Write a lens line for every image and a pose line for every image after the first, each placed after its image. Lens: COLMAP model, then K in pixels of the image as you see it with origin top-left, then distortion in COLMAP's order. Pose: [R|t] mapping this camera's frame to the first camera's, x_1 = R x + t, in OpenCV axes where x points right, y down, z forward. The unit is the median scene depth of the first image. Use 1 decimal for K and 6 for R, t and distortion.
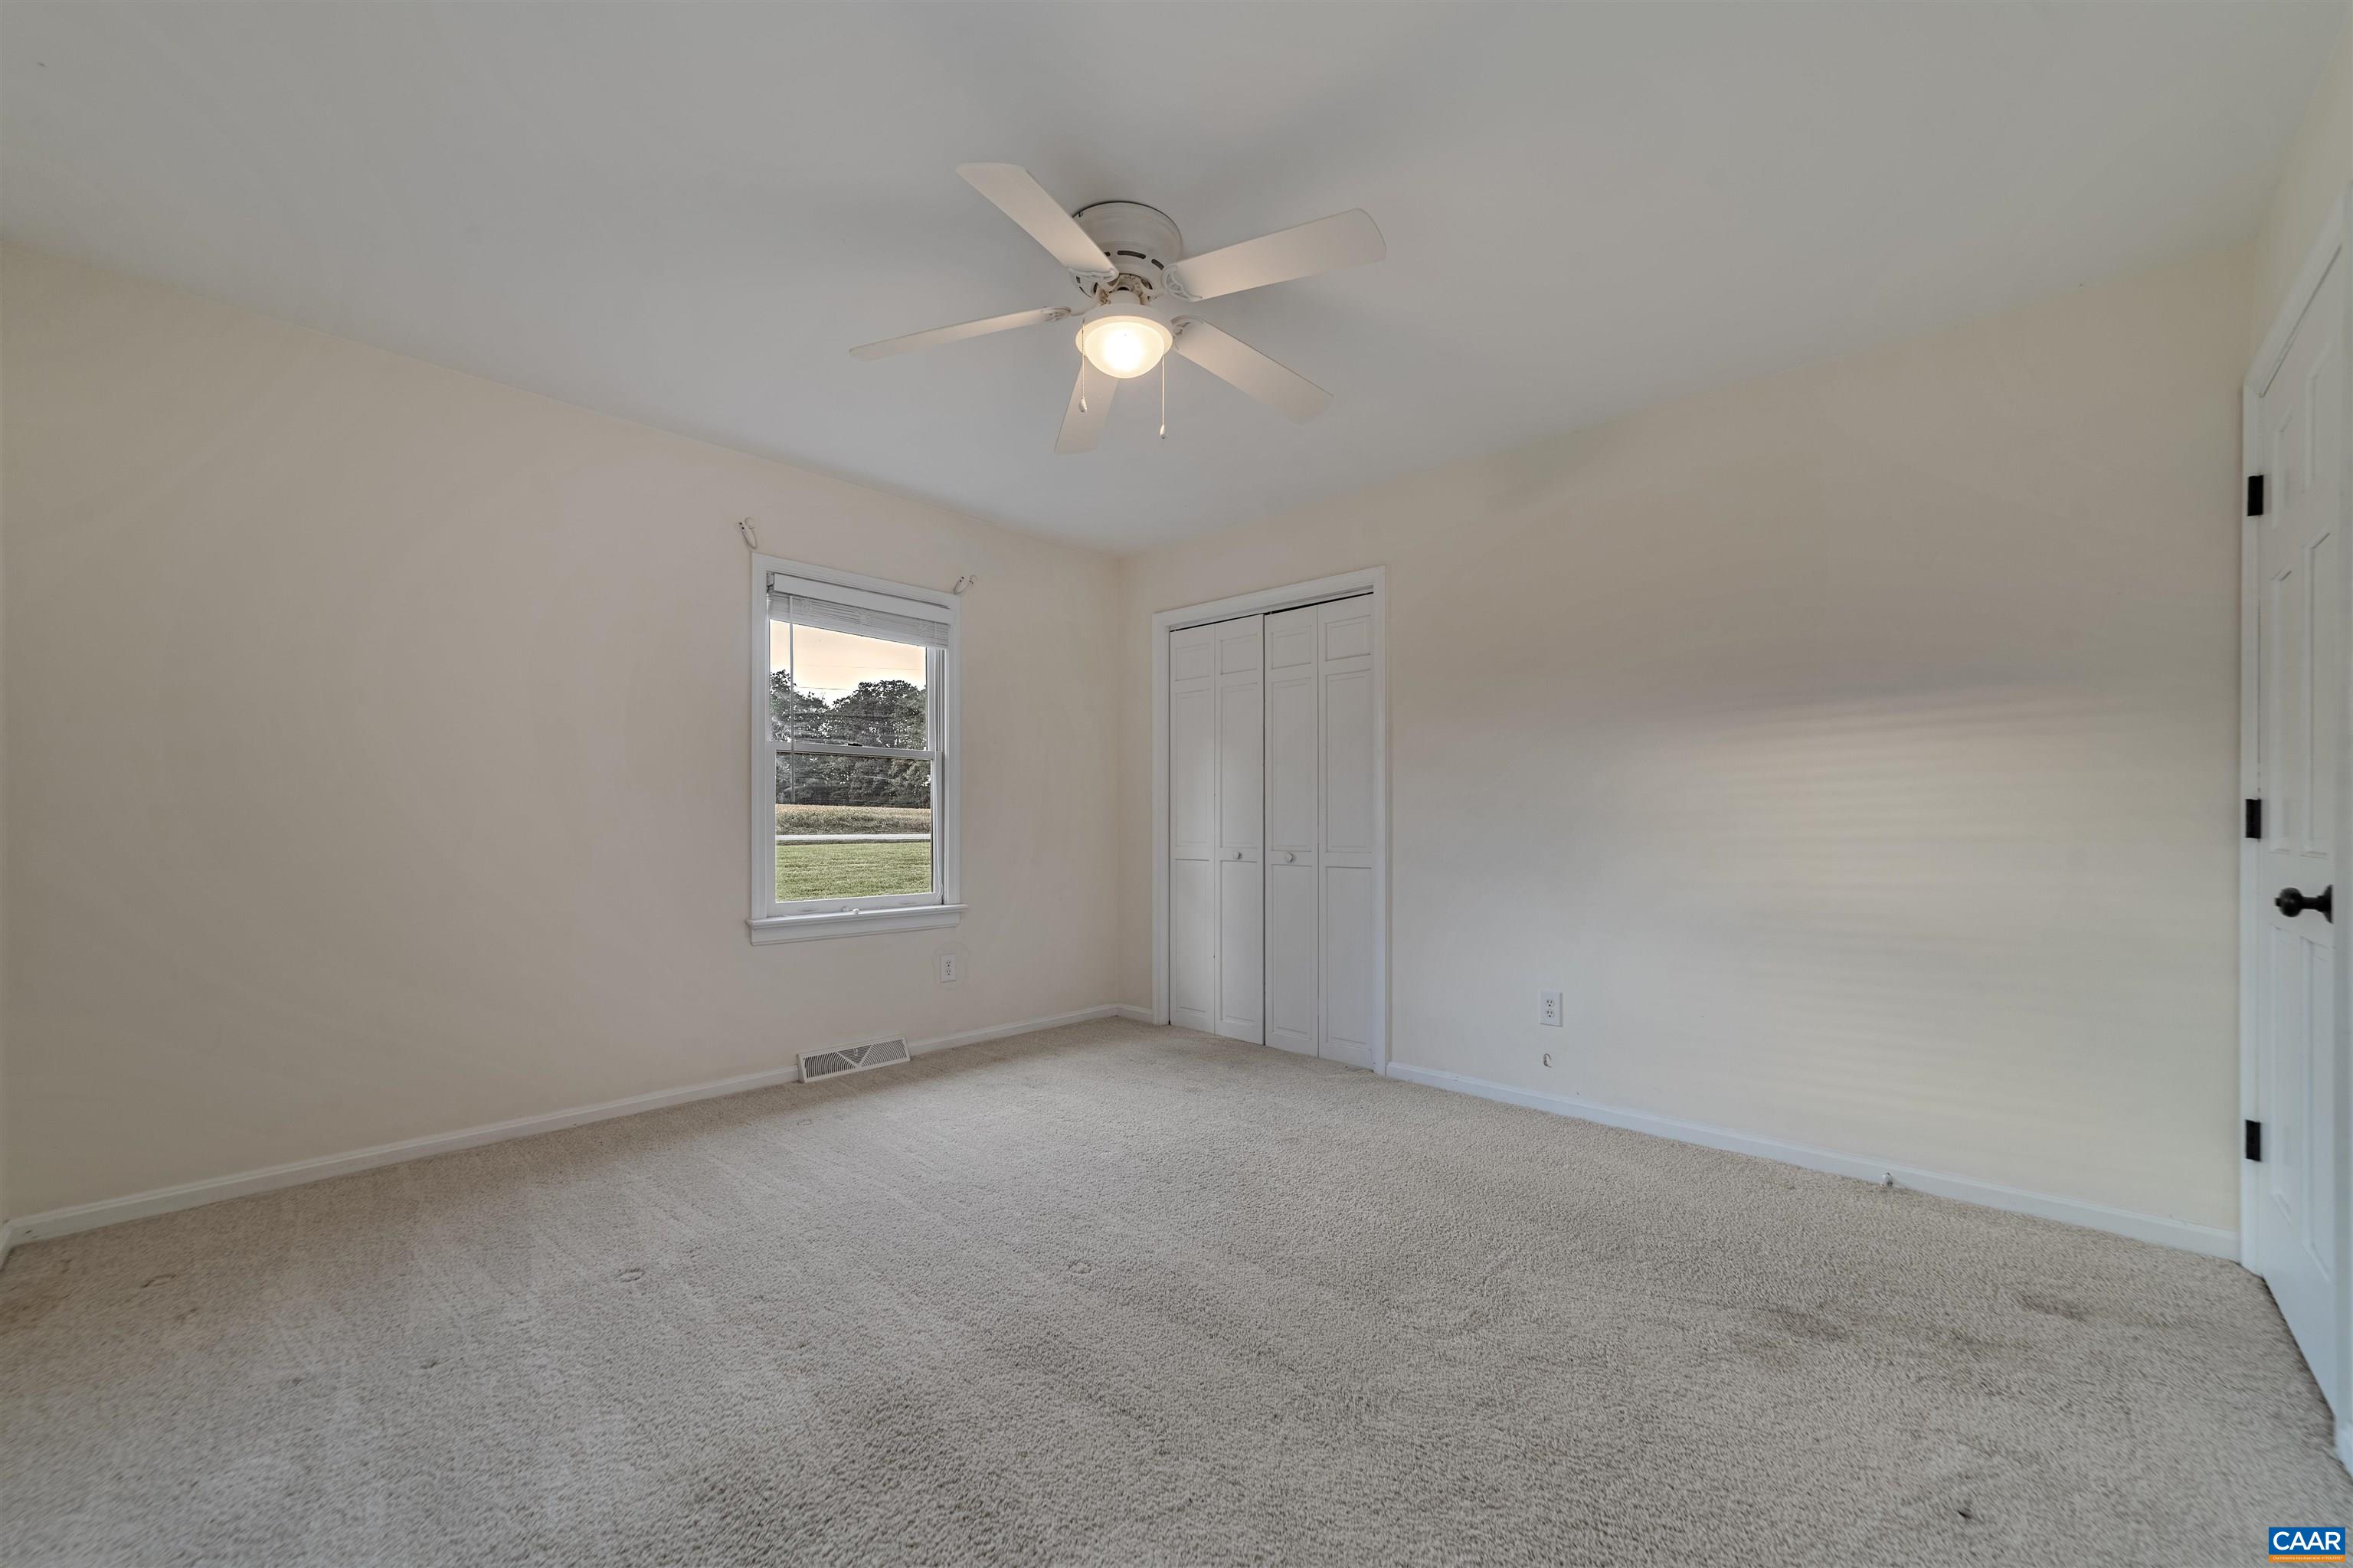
lens RADIAL K [[902.7, 0, 1186.1], [0, 902.7, 810.3], [0, 0, 1]] dist [-0.016383, 0.008704]
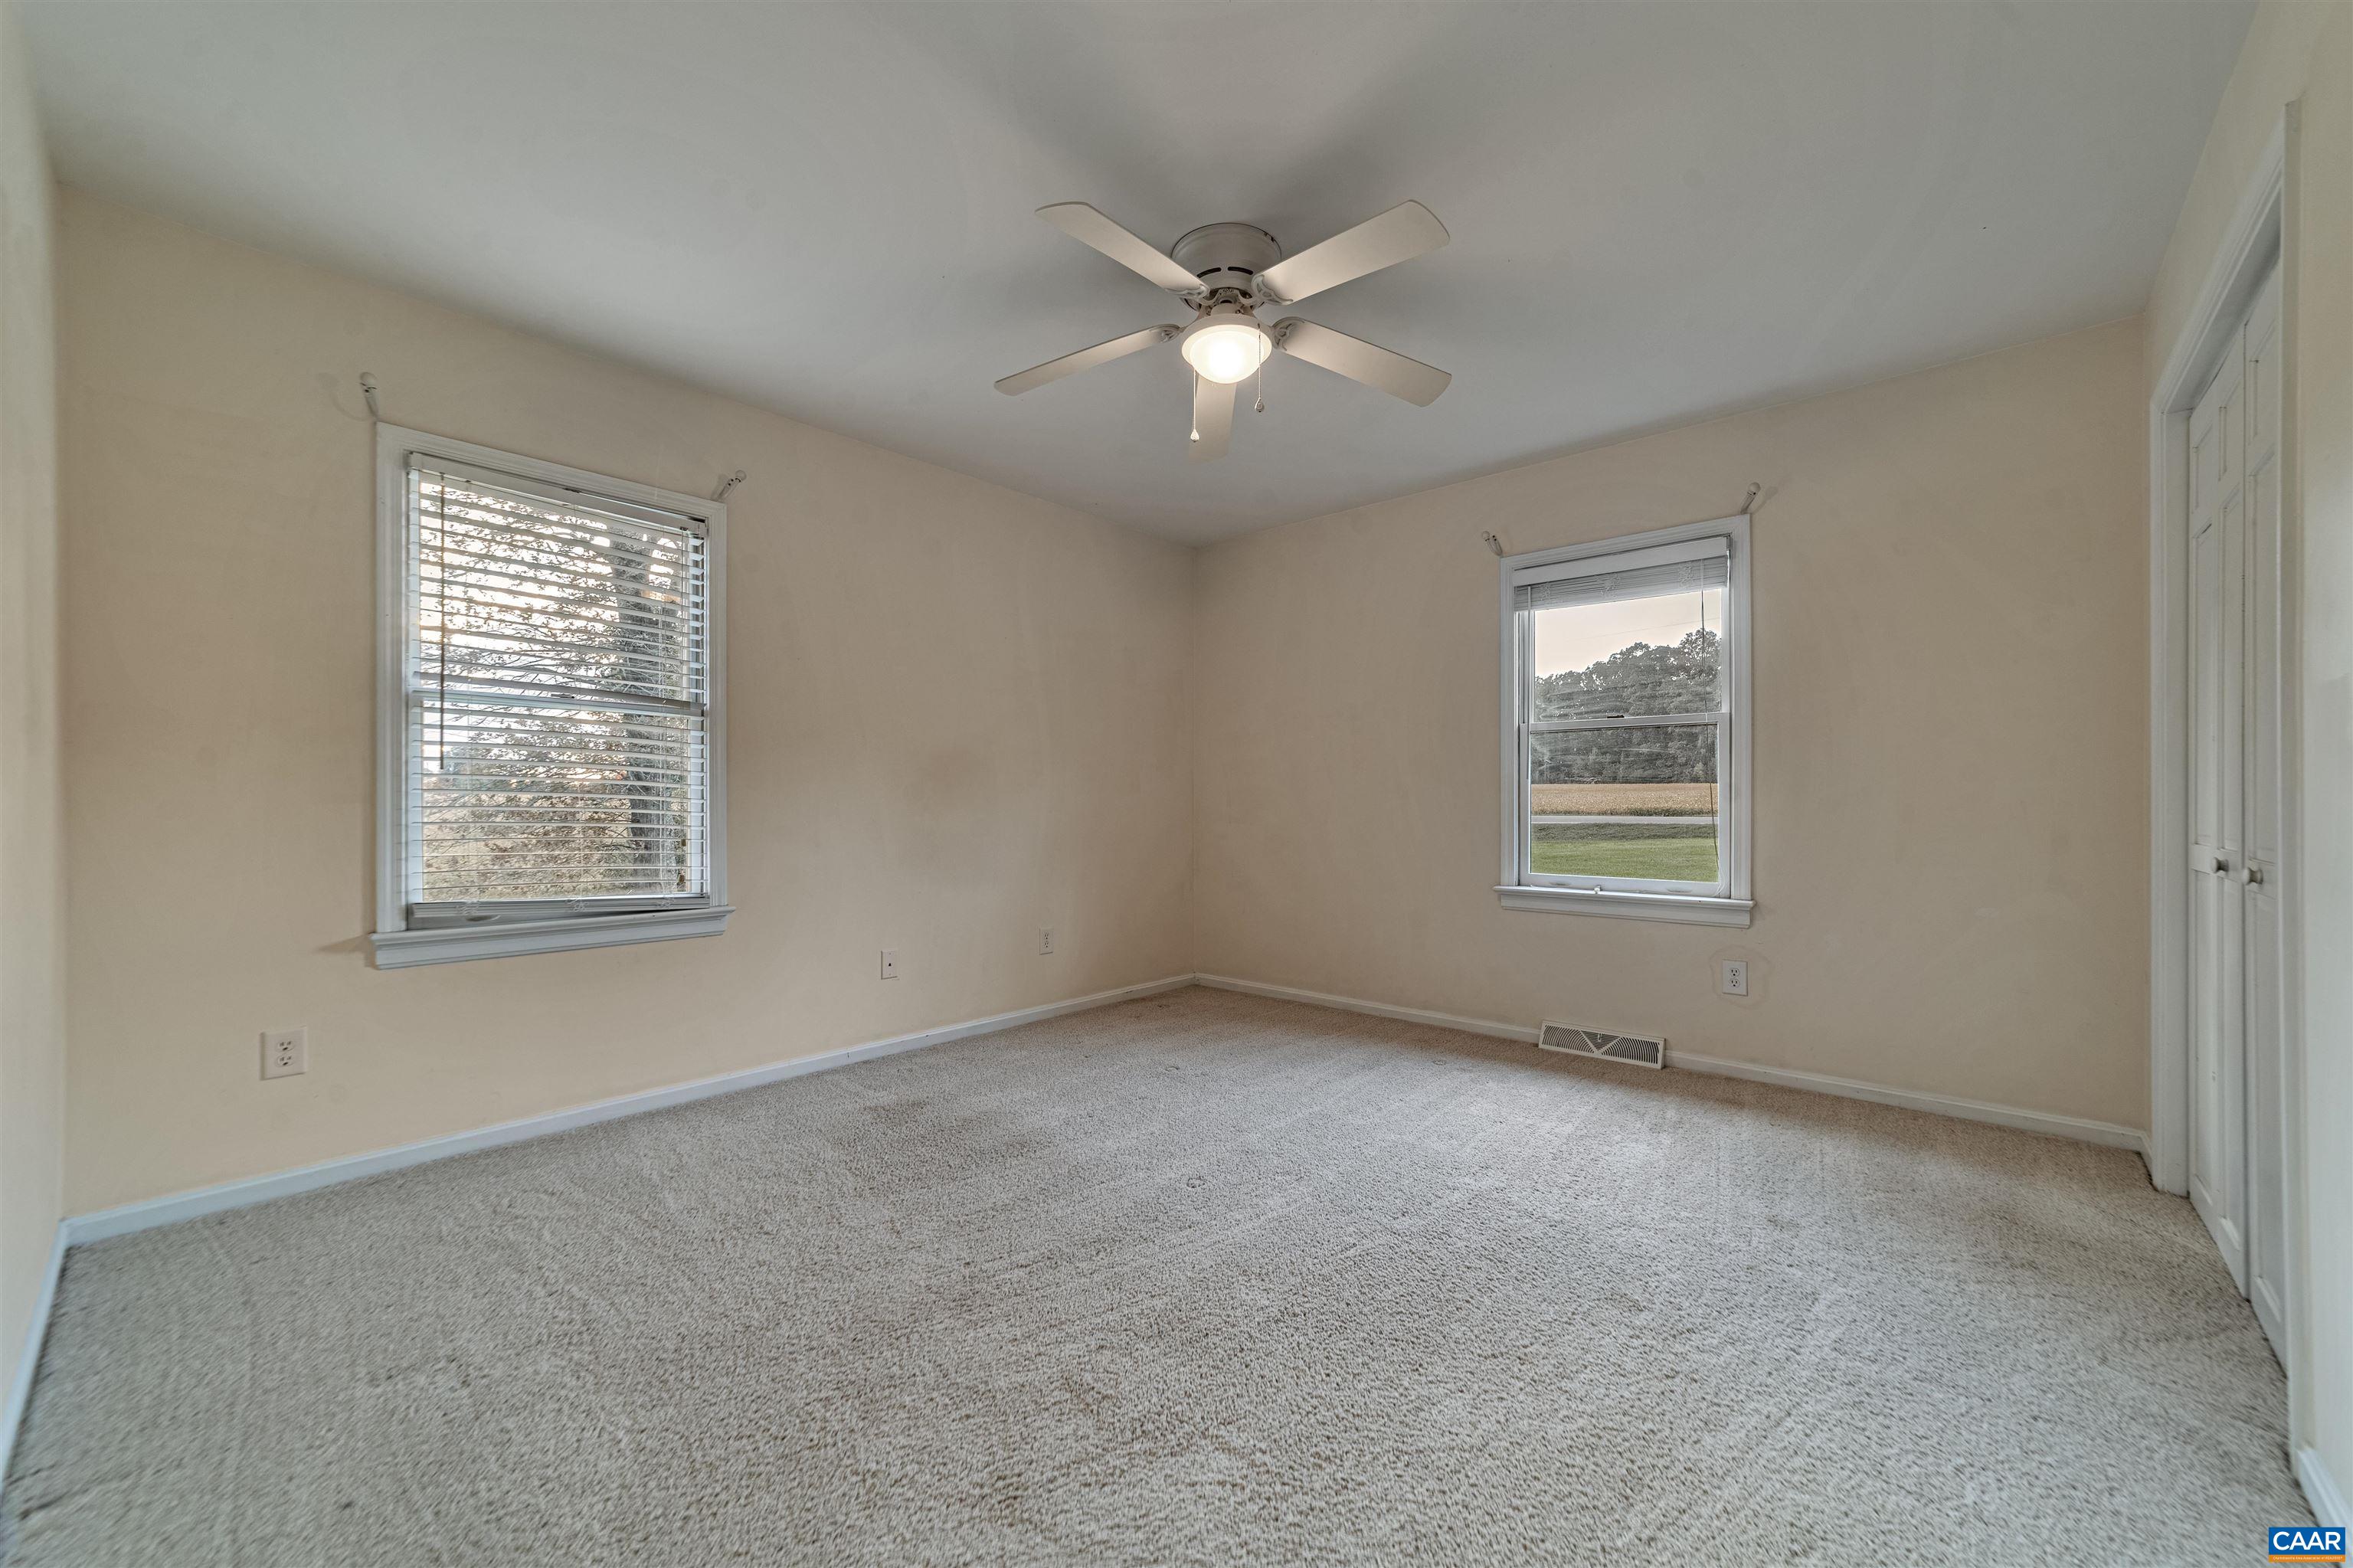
lens RADIAL K [[902.1, 0, 1215.9], [0, 902.1, 783.8], [0, 0, 1]] dist [-0.118610, 0.055580]
pose [[-0.006723, -0.022369, -0.999727, 0.579014], [0.015085, 0.999634, -0.022468, 0.012429], [0.999864, -0.015232, -0.006384, 0.601827]]
